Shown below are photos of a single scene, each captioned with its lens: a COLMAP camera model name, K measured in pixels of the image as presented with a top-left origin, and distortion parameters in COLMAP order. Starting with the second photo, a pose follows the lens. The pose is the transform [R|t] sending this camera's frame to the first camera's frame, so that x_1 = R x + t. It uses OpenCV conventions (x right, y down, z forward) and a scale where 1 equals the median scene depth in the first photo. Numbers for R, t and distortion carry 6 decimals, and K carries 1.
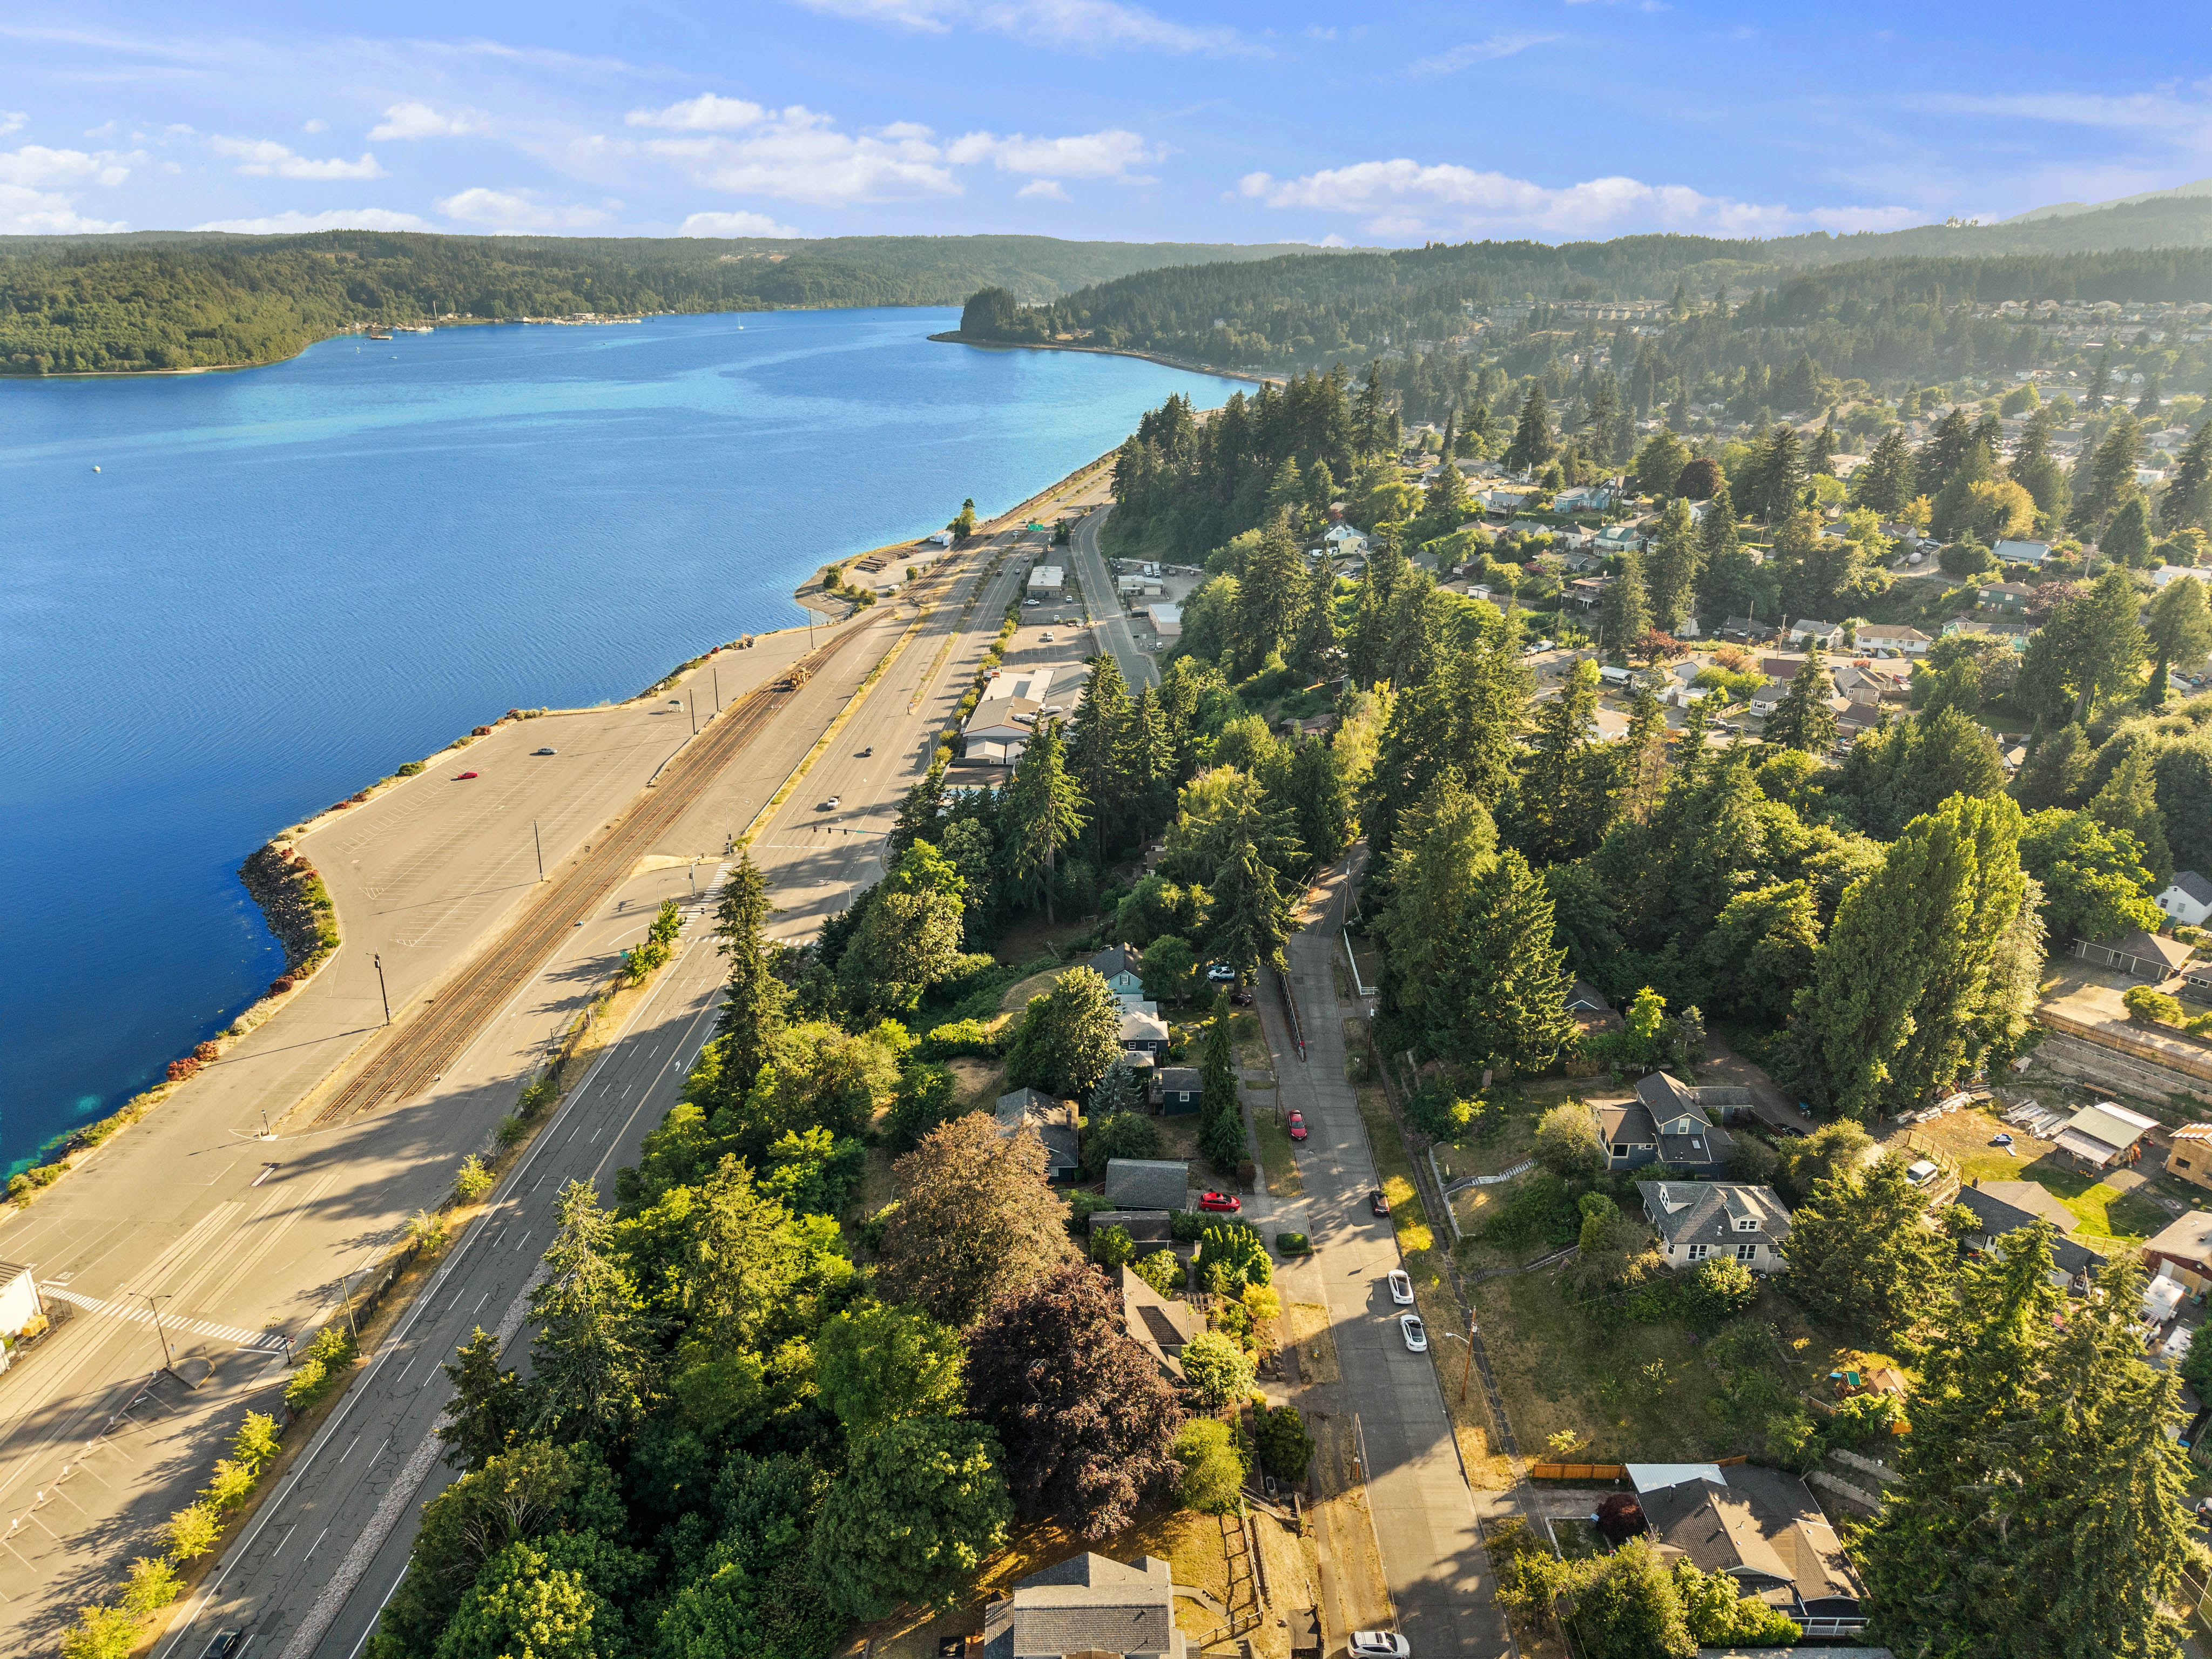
lens RADIAL K [[1497.7, 0, 1106.0], [0, 1497.7, 829.5], [0, 0, 1]] dist [0.016532, -0.008189]
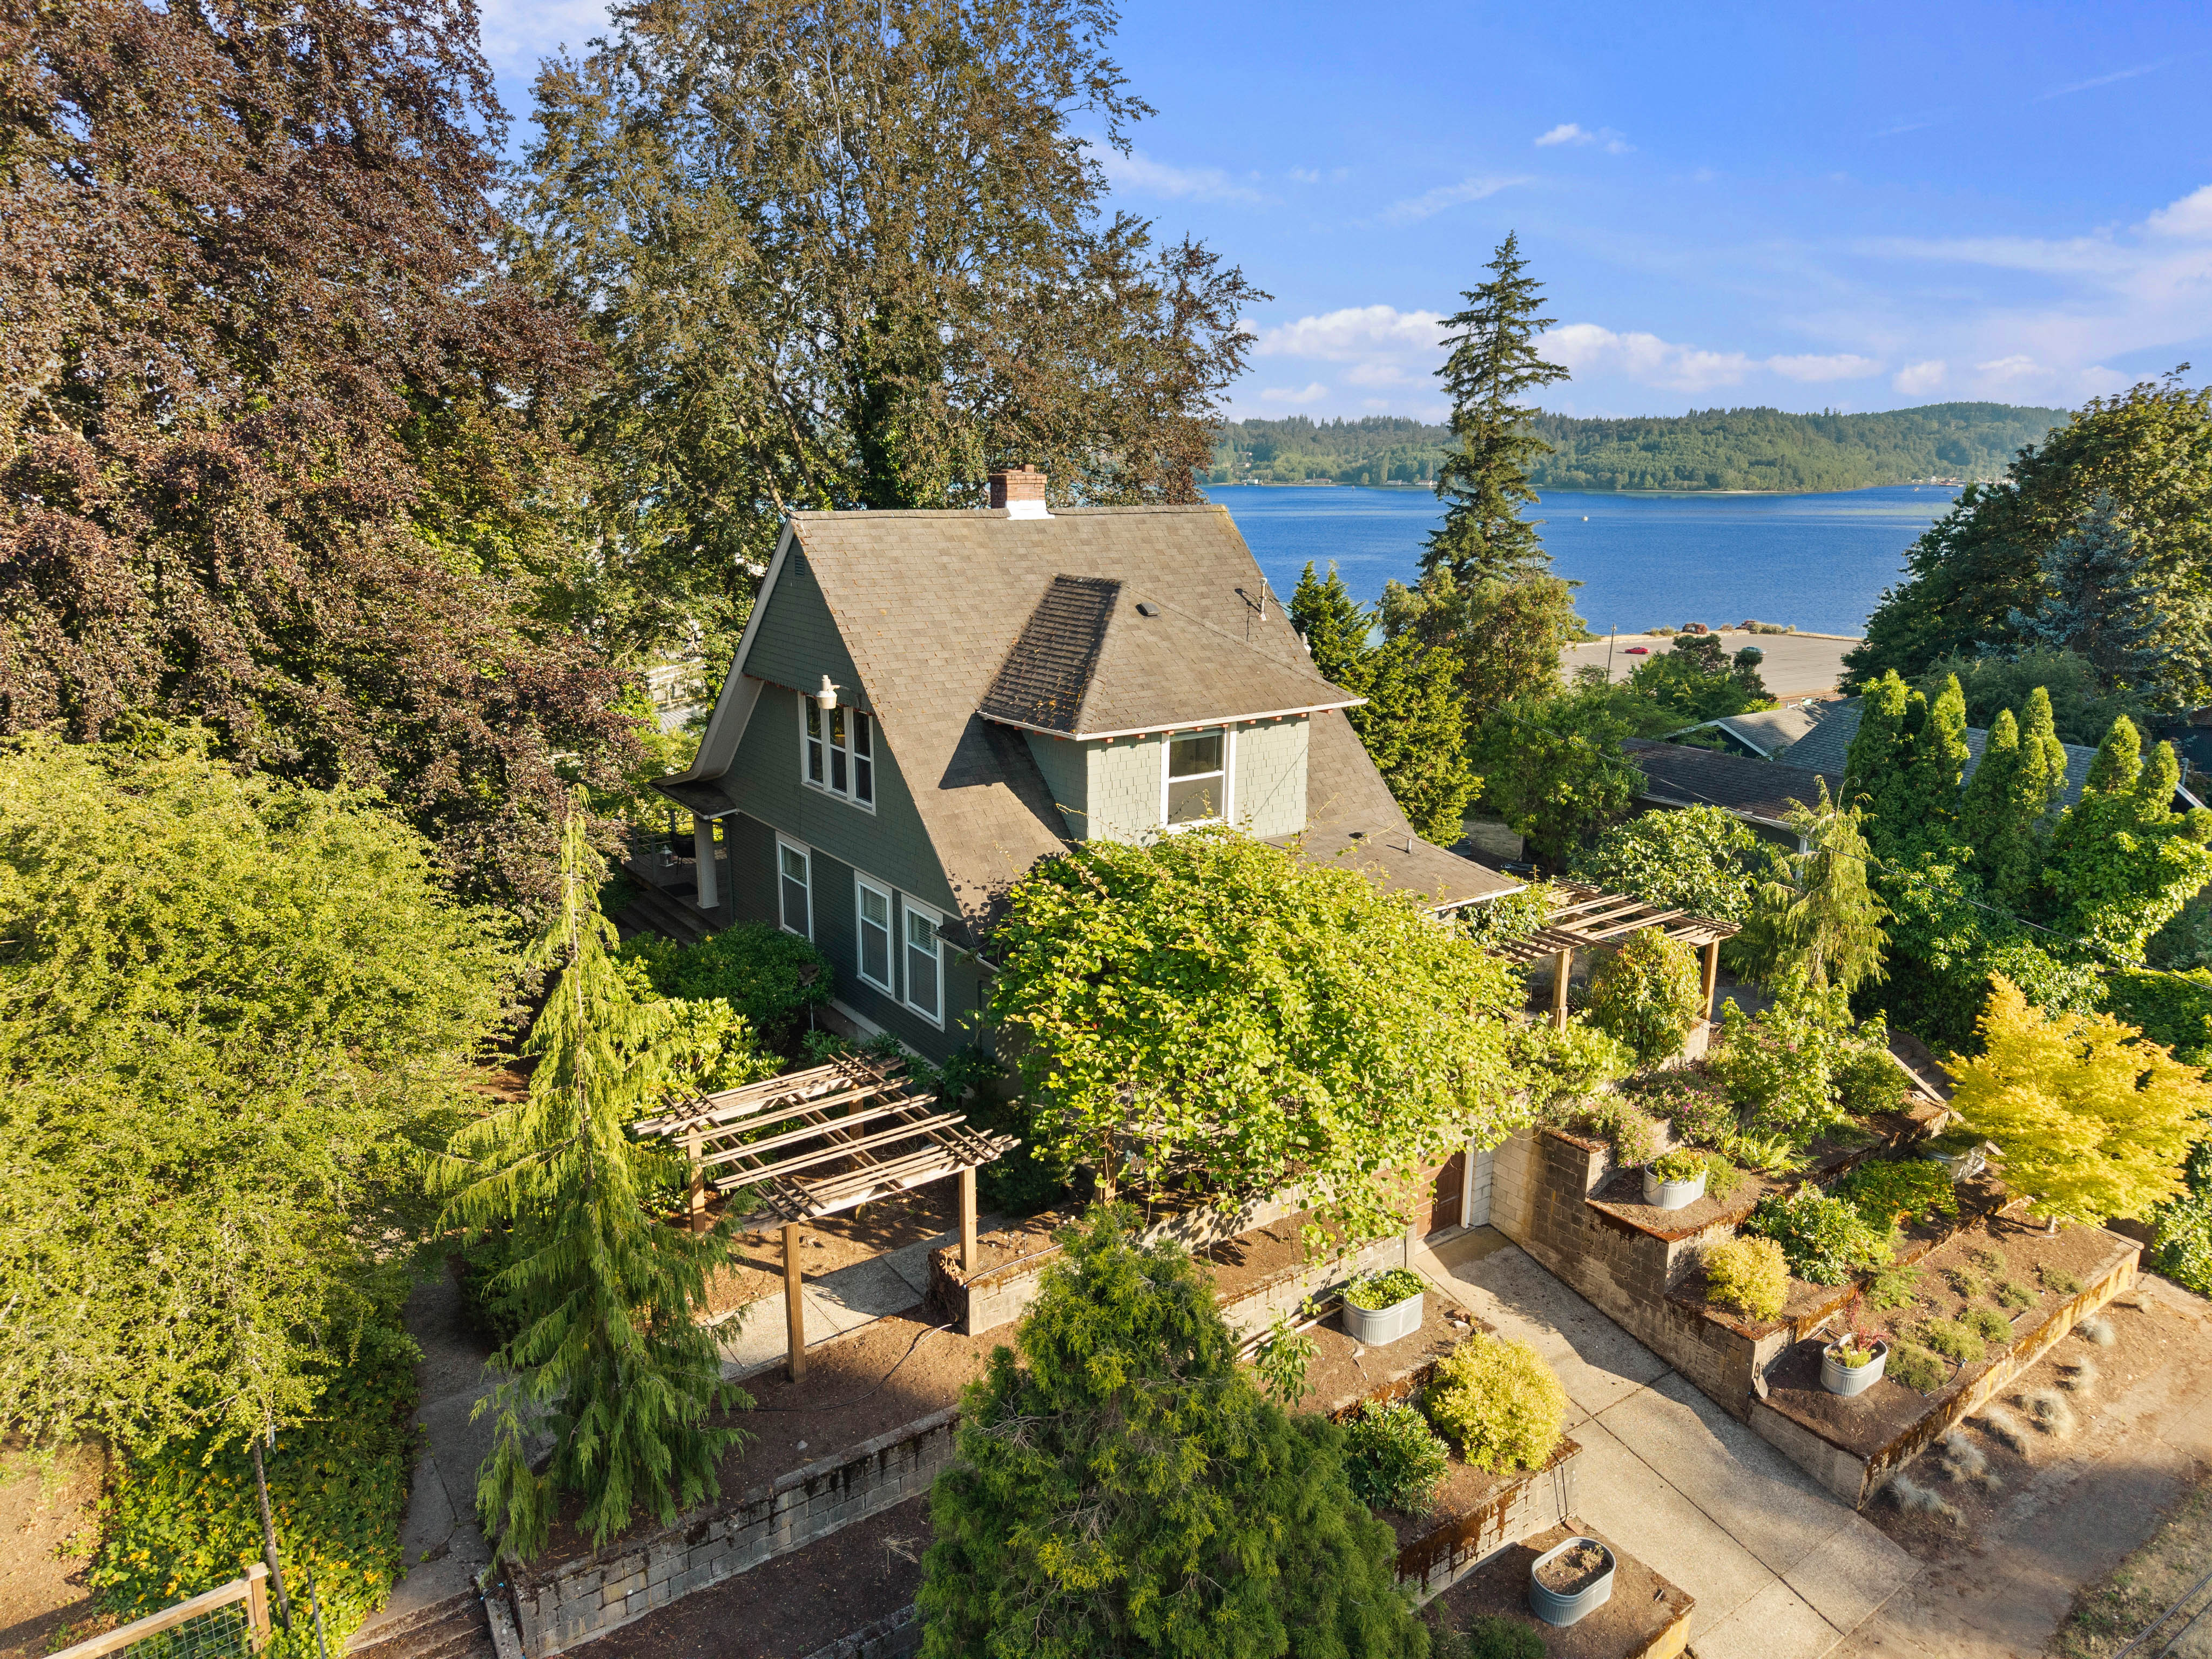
lens RADIAL K [[1498.6, 0, 1097.5], [0, 1498.6, 830.4], [0, 0, 1]] dist [0.006044, 0.000175]
pose [[0.573916, 0.191576, -0.796190, 0.015672], [-0.288979, 0.957083, 0.021985, 0.029357], [0.766232, 0.217465, 0.604647, 0.076741]]
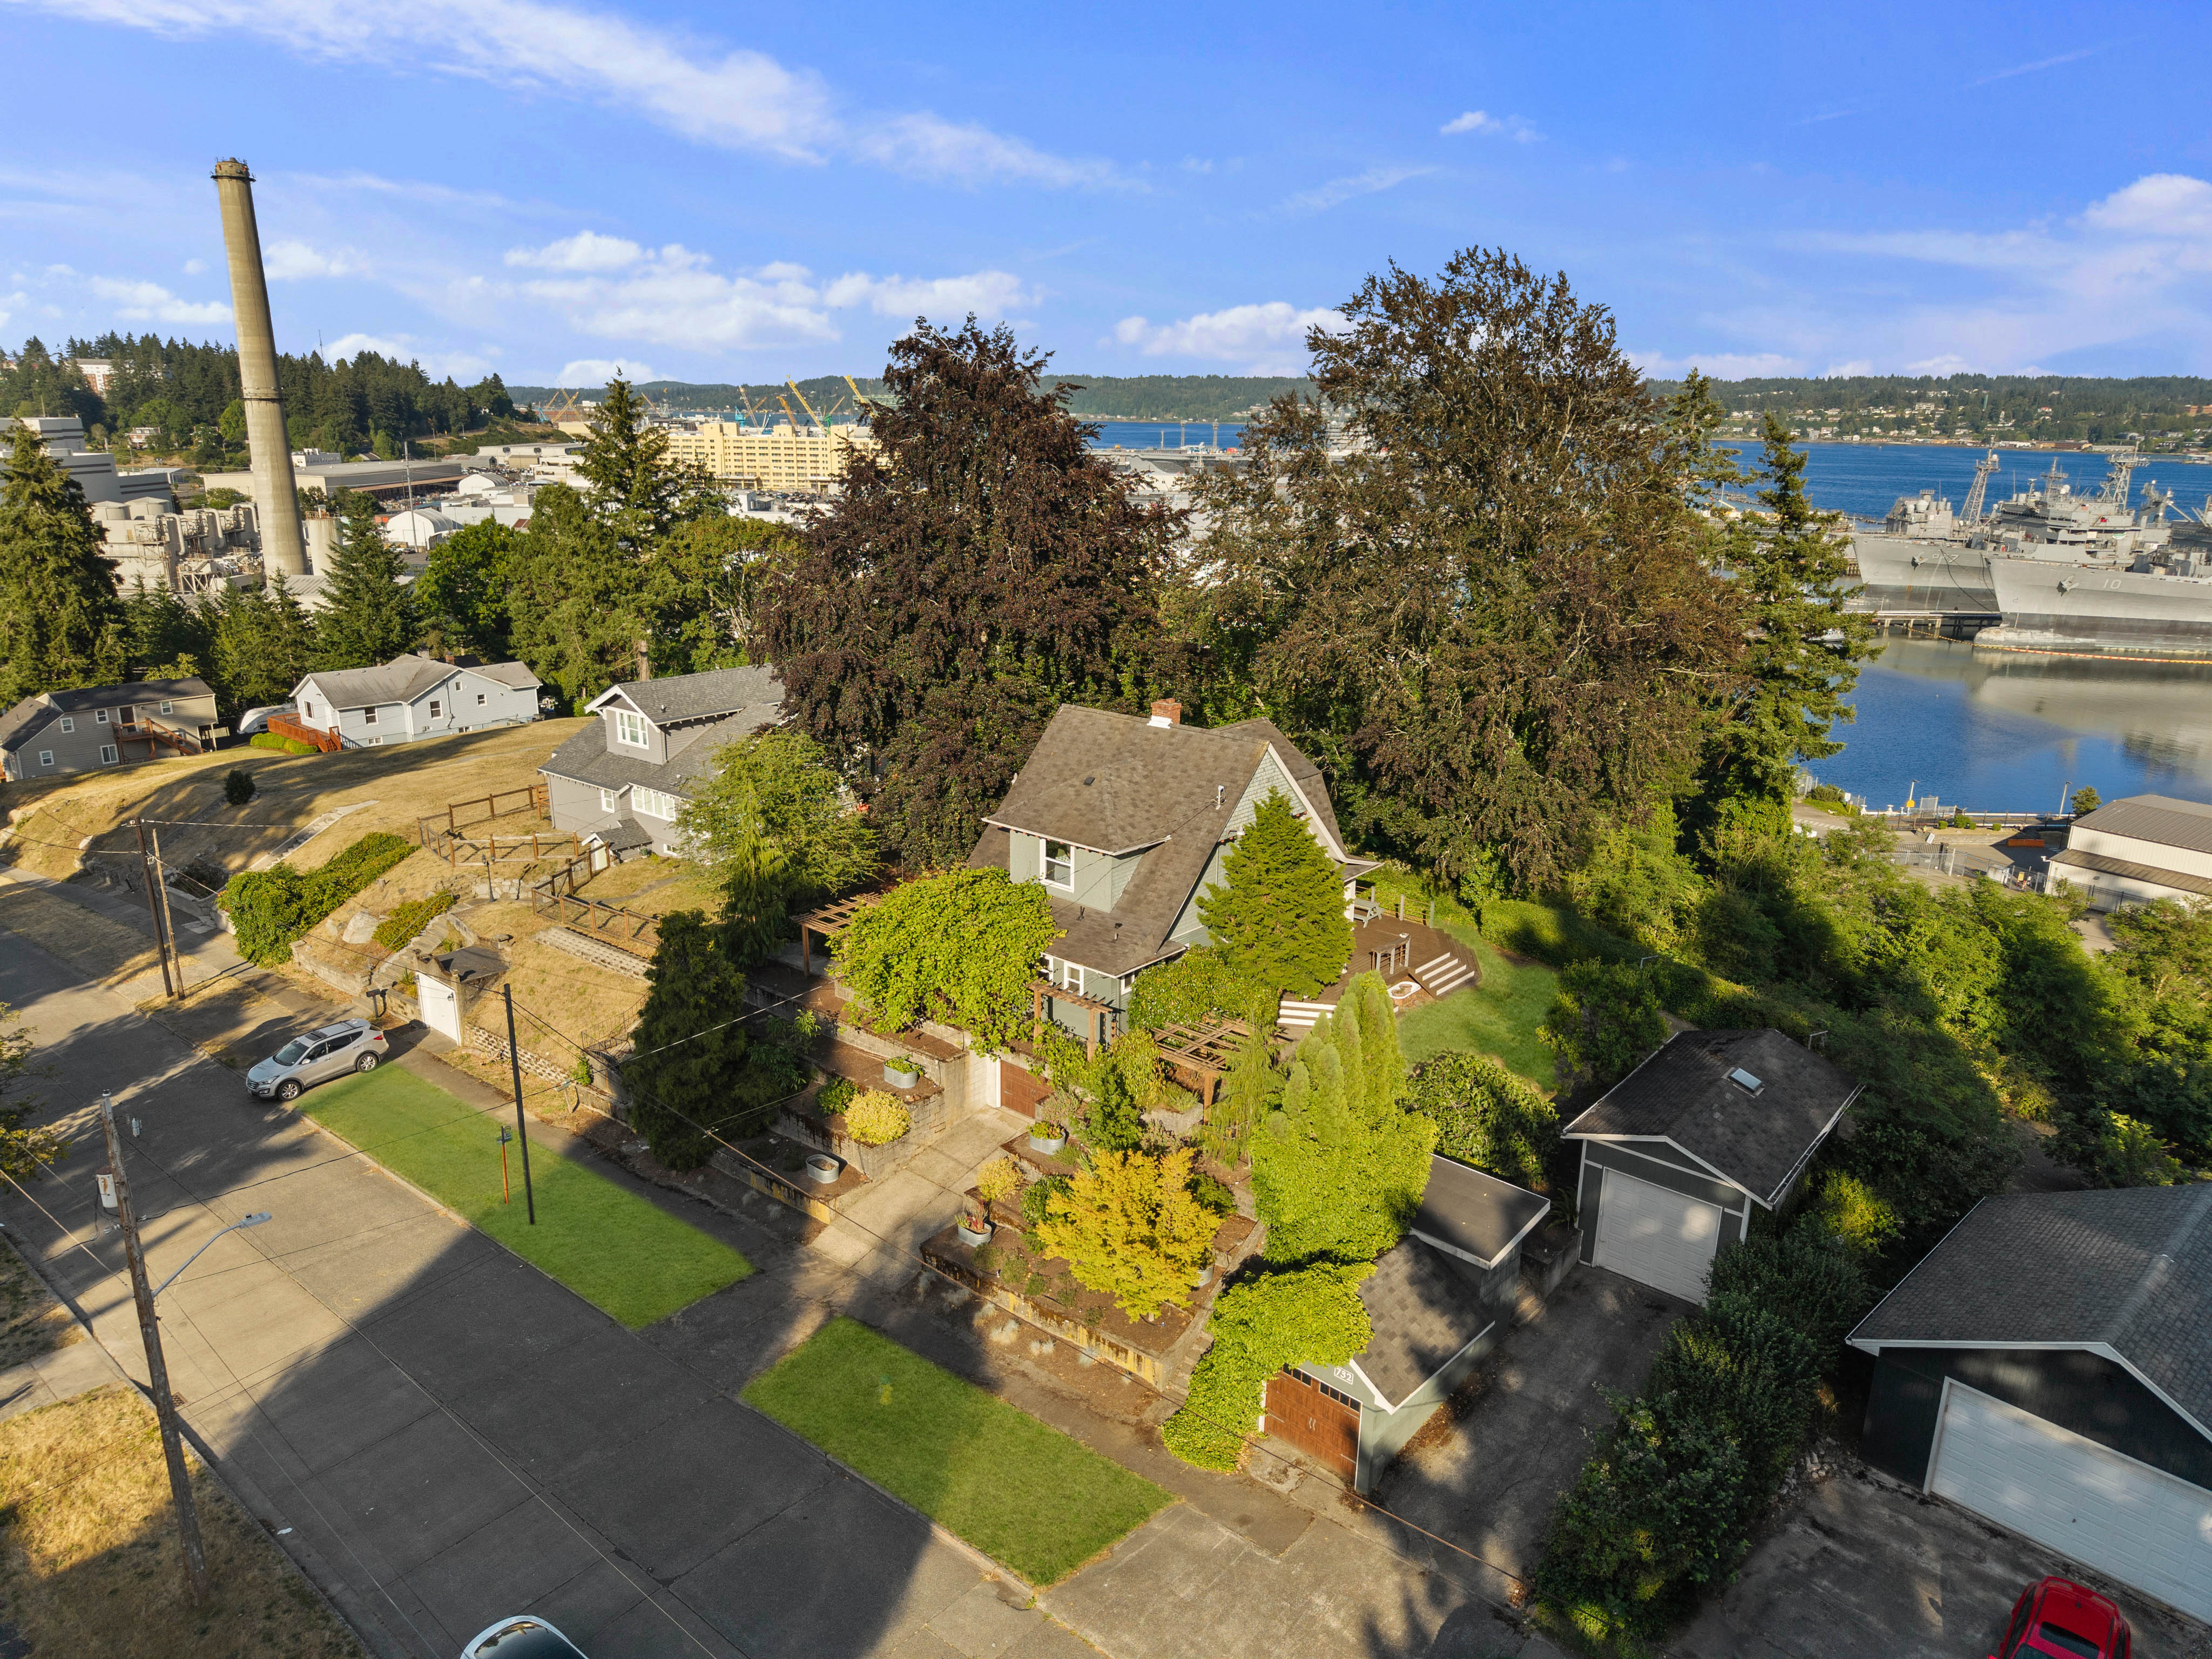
lens RADIAL K [[1498.4, 0, 1102.5], [0, 1498.4, 810.3], [0, 0, 1]] dist [0.028241, -0.038410]
pose [[-0.664277, 0.173615, -0.727044, 0.025869], [-0.283095, 0.841763, 0.459665, 0.013582], [0.691804, 0.511168, -0.510014, 0.102243]]
